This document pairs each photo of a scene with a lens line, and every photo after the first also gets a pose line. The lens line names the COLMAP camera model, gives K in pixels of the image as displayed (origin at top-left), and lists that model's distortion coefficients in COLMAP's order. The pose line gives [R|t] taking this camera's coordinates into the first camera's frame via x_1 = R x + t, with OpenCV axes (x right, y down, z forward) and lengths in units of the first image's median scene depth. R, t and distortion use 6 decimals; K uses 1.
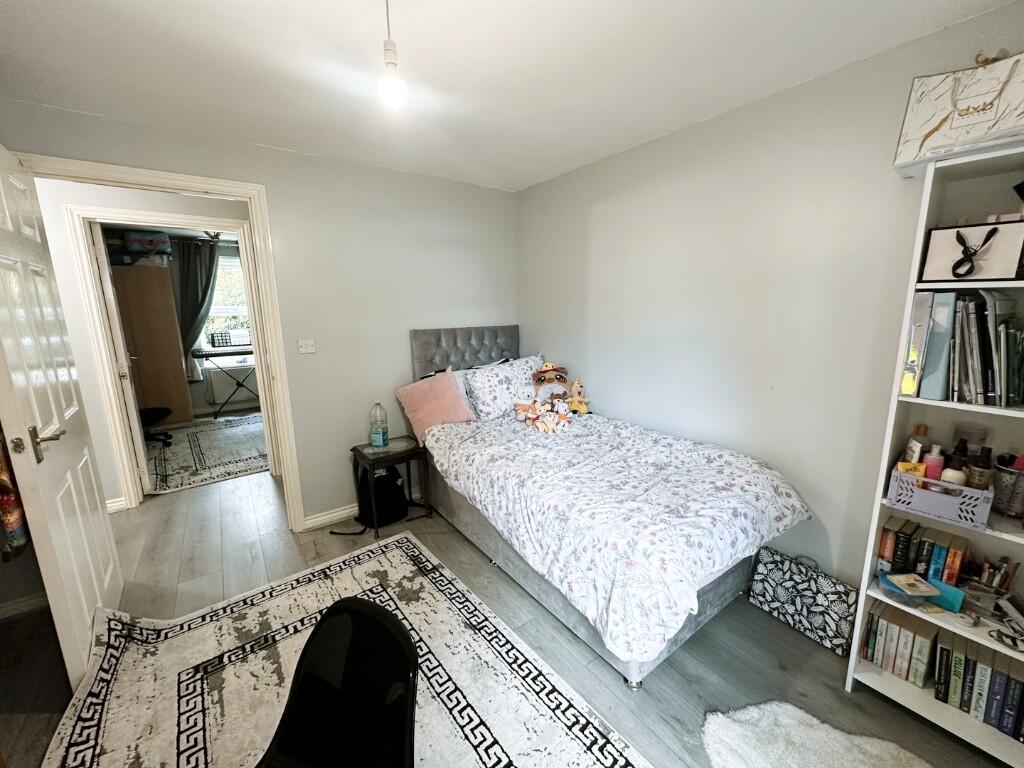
lens RADIAL K [[405.2, 0, 512.9], [0, 405.2, 382.7], [0, 0, 1]] dist [-0.003282, 0.000176]
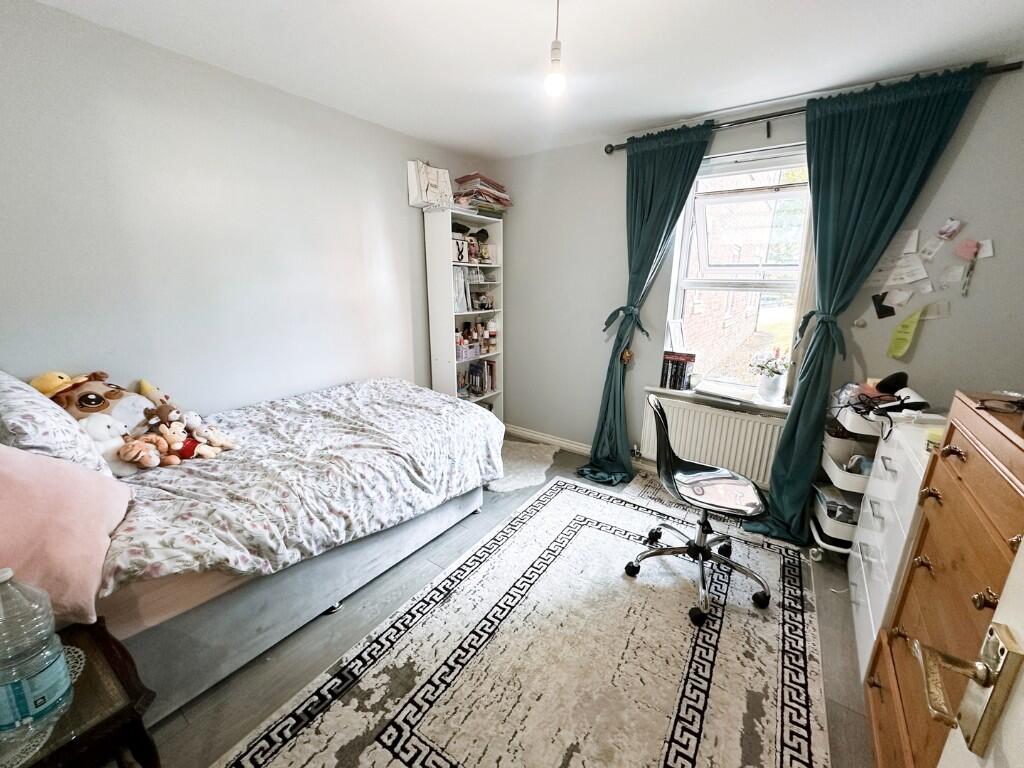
lens RADIAL K [[405.2, 0, 512.9], [0, 405.2, 382.7], [0, 0, 1]] dist [-0.003282, 0.000176]
pose [[-0.304717, -0.227152, 0.924959, -0.941153], [0.172459, 0.941932, 0.288135, -0.140290], [-0.936699, 0.247317, -0.247849, 0.967809]]
